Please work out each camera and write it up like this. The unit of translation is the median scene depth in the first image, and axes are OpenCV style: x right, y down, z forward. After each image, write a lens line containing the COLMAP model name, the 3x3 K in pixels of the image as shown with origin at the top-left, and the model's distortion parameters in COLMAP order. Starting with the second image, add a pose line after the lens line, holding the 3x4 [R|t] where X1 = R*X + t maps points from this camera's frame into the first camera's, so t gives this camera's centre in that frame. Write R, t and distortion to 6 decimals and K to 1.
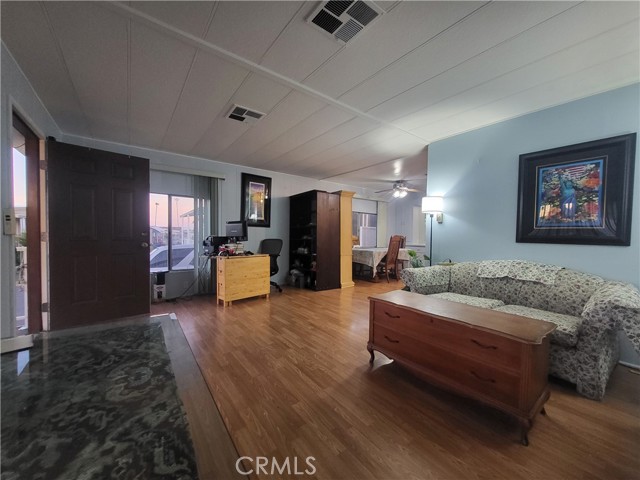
lens RADIAL K [[253.4, 0, 321.8], [0, 253.4, 243.6], [0, 0, 1]] dist [-0.004864, -0.000347]
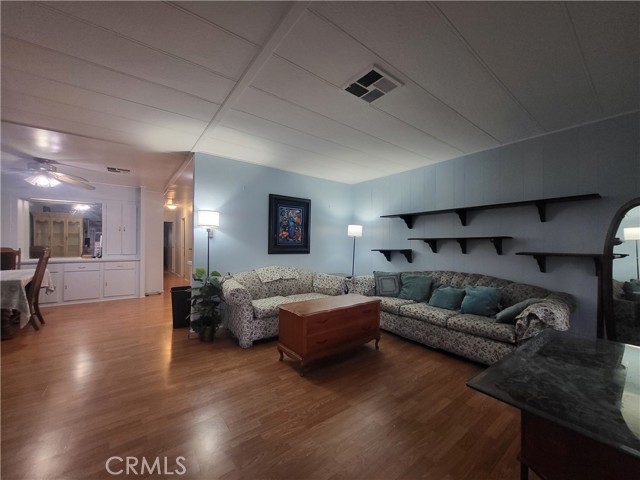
lens RADIAL K [[253.4, 0, 319.4], [0, 253.4, 242.7], [0, 0, 1]] dist [-0.004864, -0.000347]
pose [[-0.006216, -0.009390, 0.999937, -0.758778], [0.023856, 0.999670, 0.009536, -0.085380], [-0.999696, 0.023914, -0.005989, 0.821715]]
